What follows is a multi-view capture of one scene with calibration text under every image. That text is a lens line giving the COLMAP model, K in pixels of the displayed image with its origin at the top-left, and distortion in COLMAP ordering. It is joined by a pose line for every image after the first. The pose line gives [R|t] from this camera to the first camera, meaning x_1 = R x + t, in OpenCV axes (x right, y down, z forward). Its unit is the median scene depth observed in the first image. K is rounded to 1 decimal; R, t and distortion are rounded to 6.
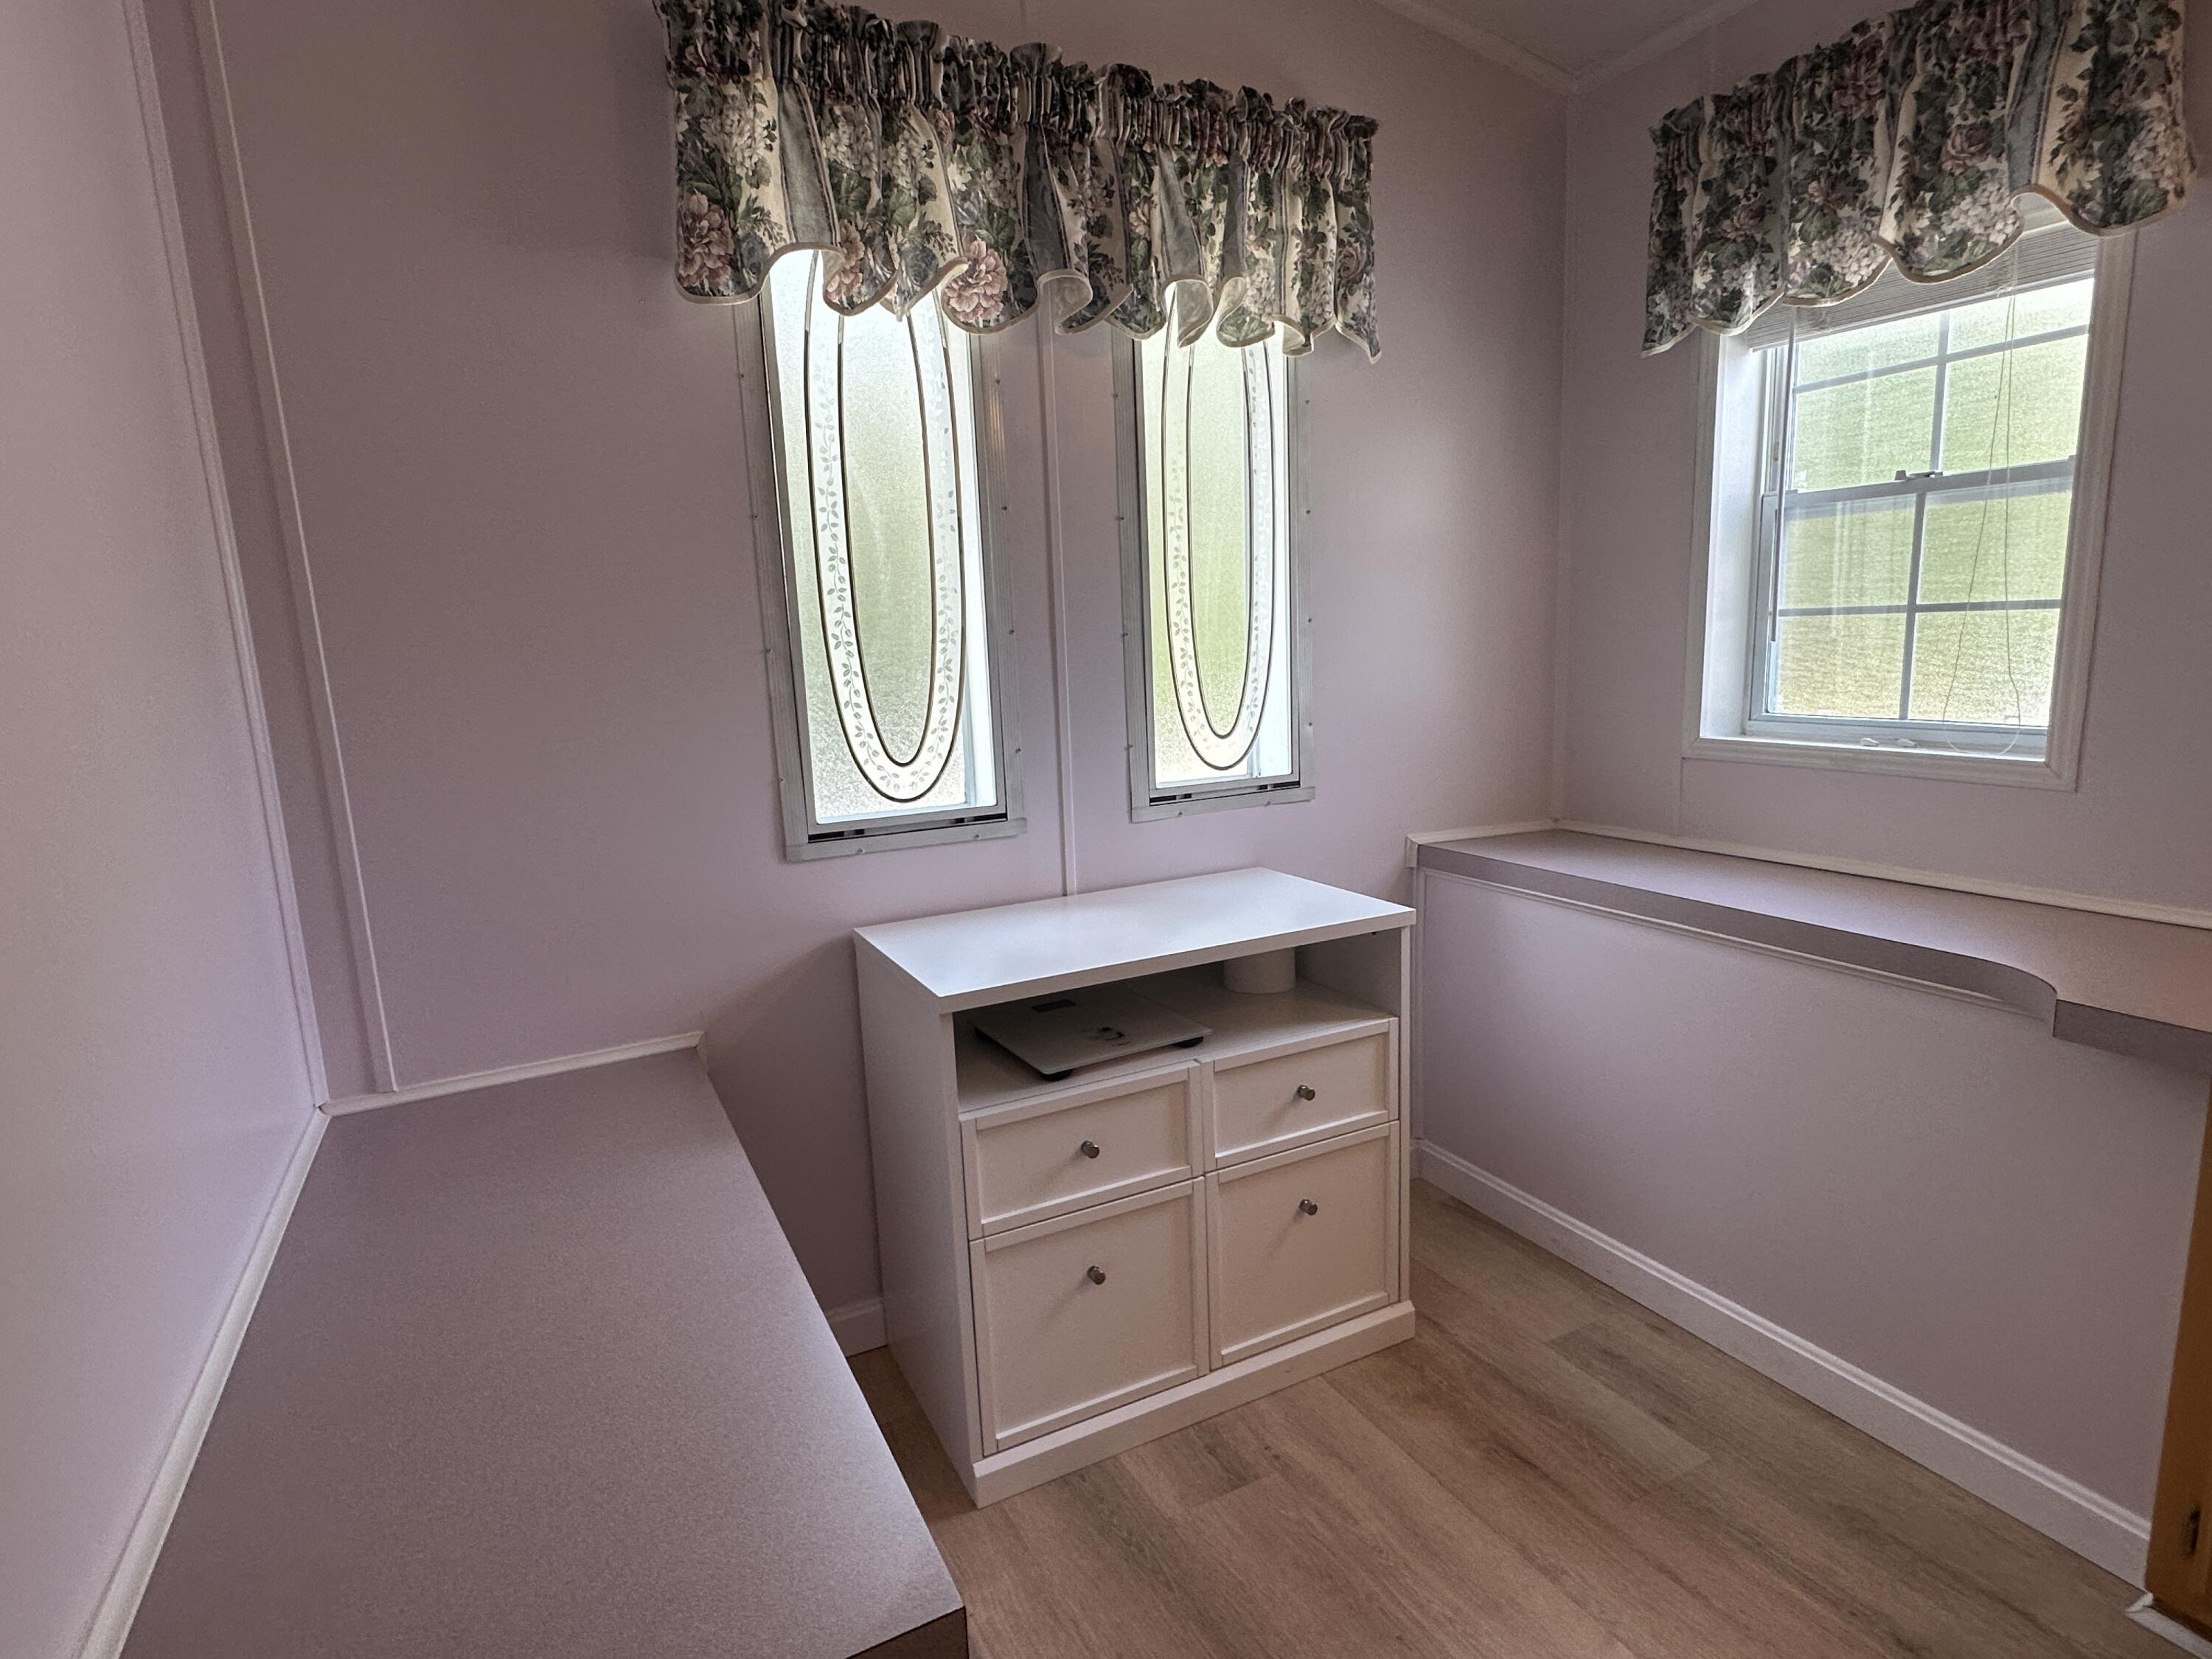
lens RADIAL K [[1151.8, 0, 1102.1], [0, 1151.8, 842.1], [0, 0, 1]] dist [-0.000557, -0.000353]
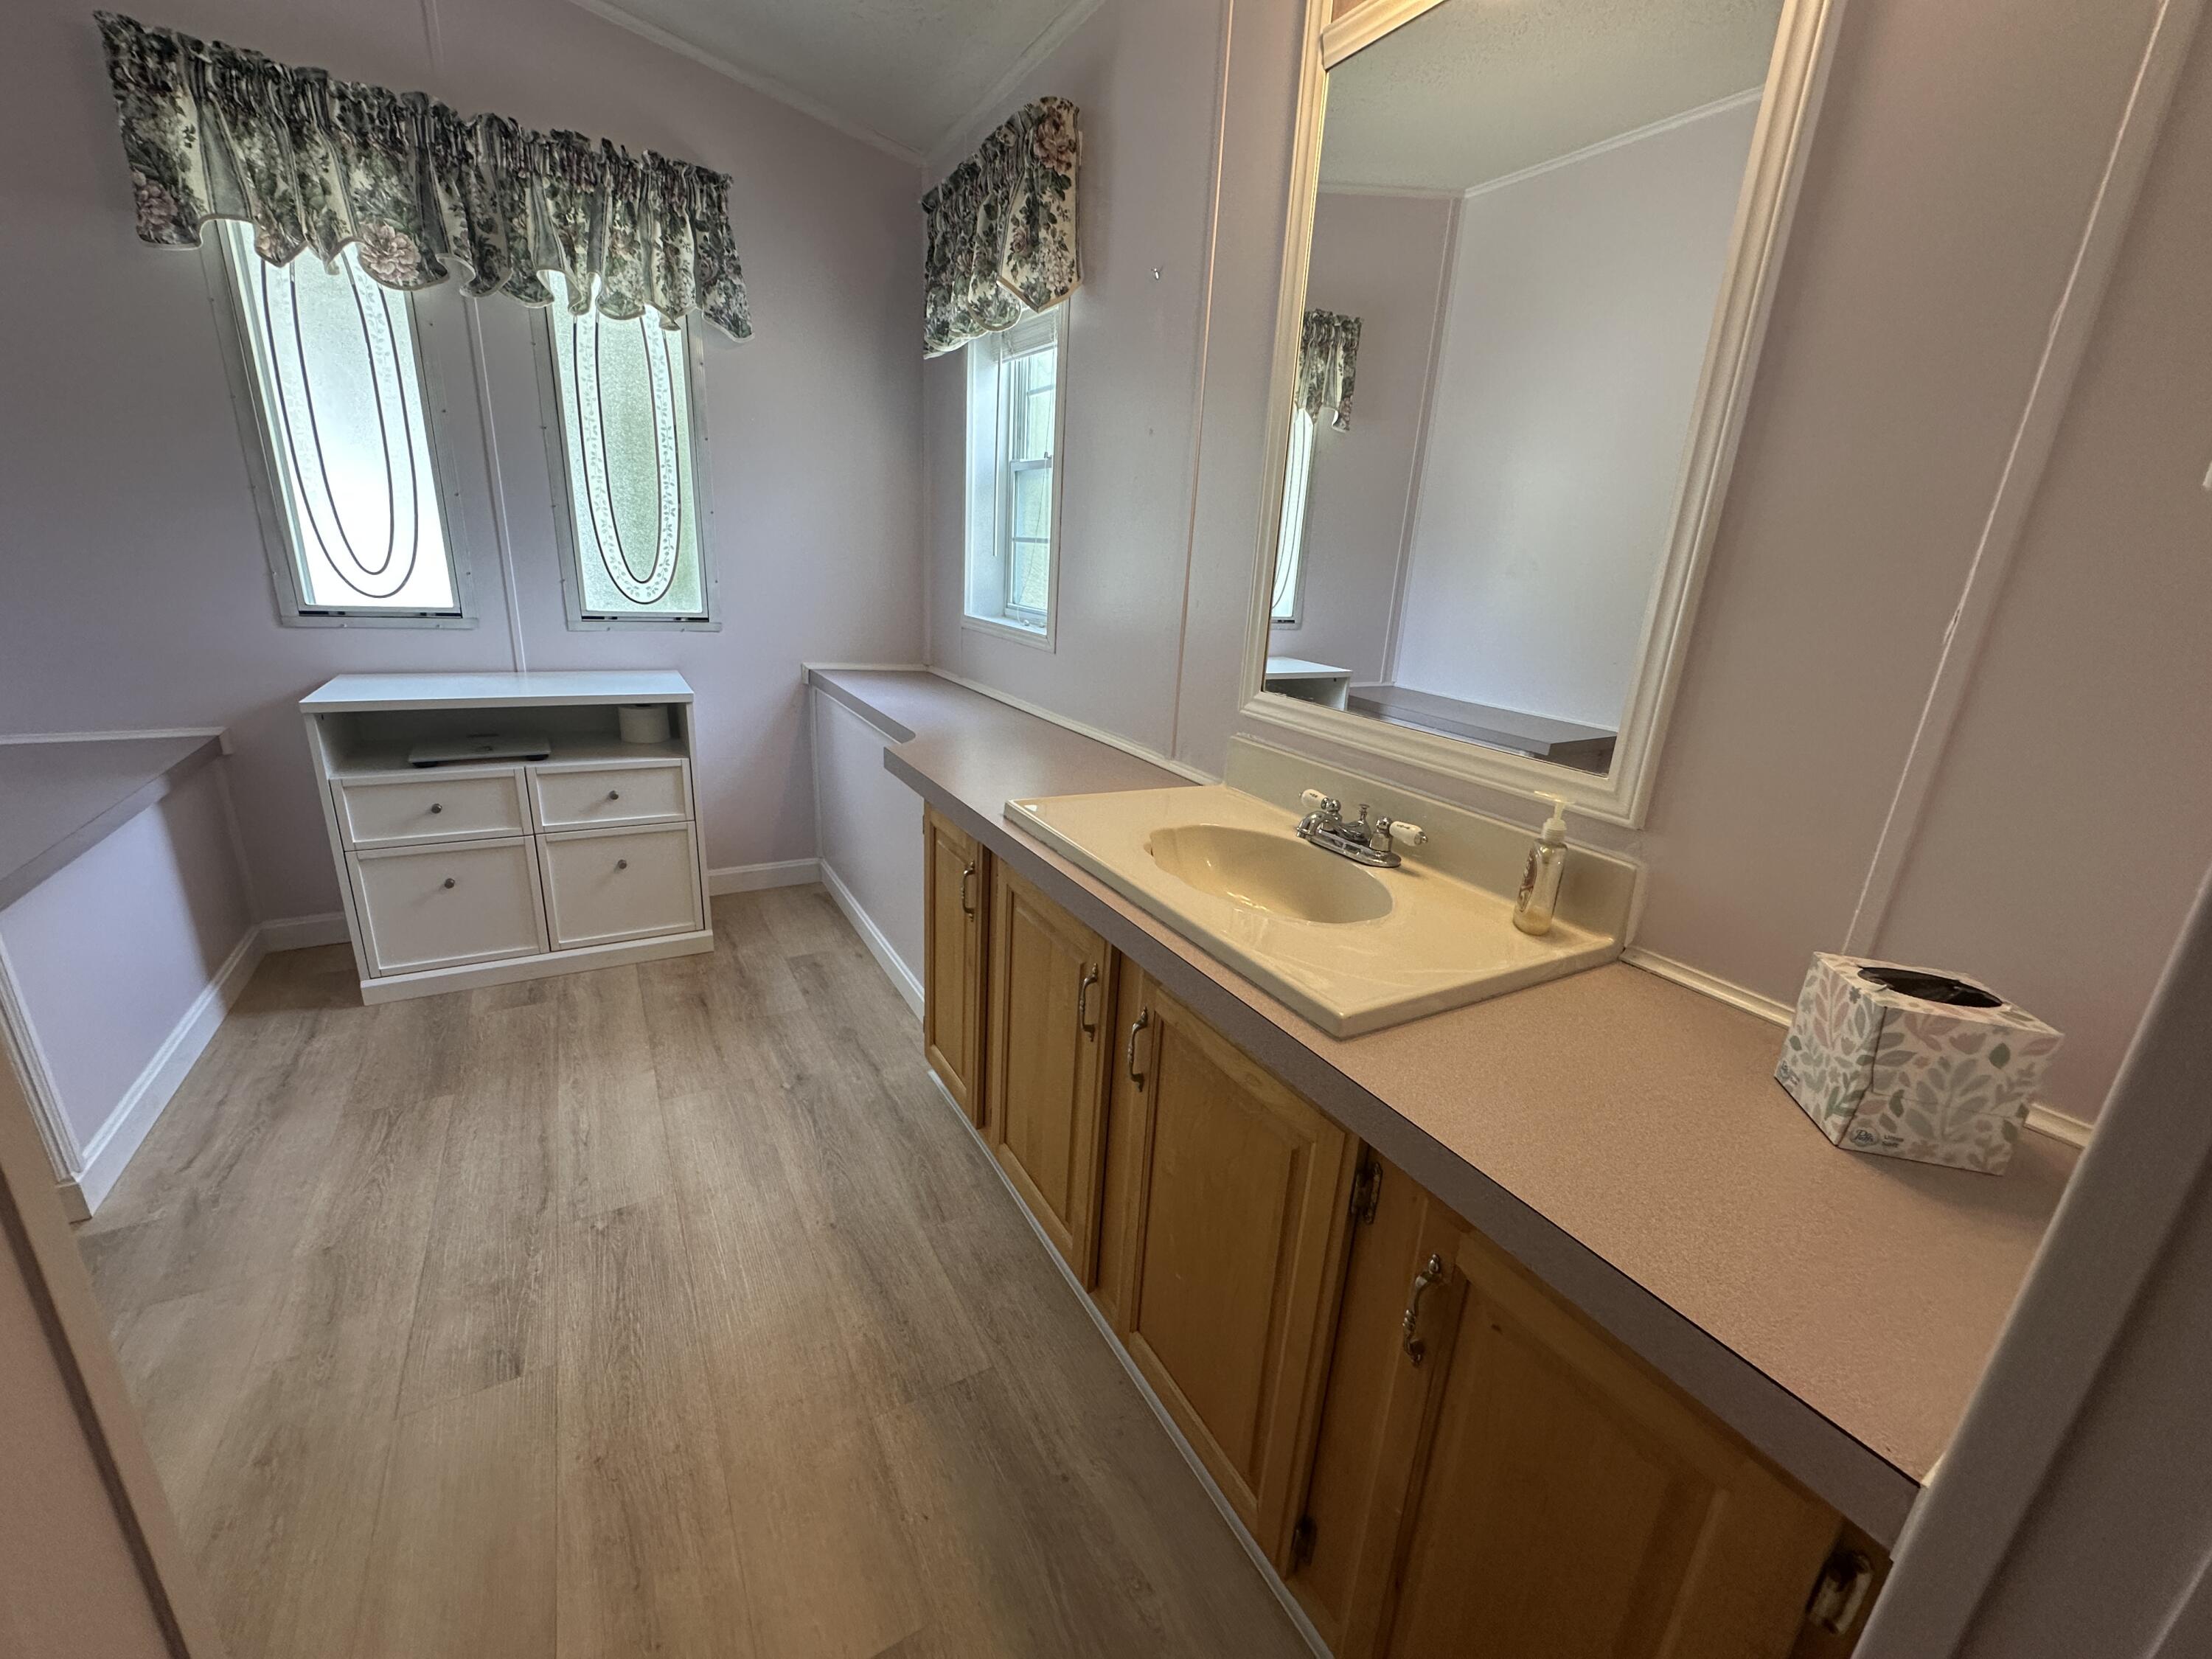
lens RADIAL K [[885.2, 0, 1110.9], [0, 885.2, 831.0], [0, 0, 1]] dist [0.001660, -0.000311]
pose [[0.993625, 0.077500, 0.081872, 0.818517], [-0.087214, 0.988612, 0.122636, 0.048835], [-0.071436, -0.128995, 0.989069, -0.346660]]
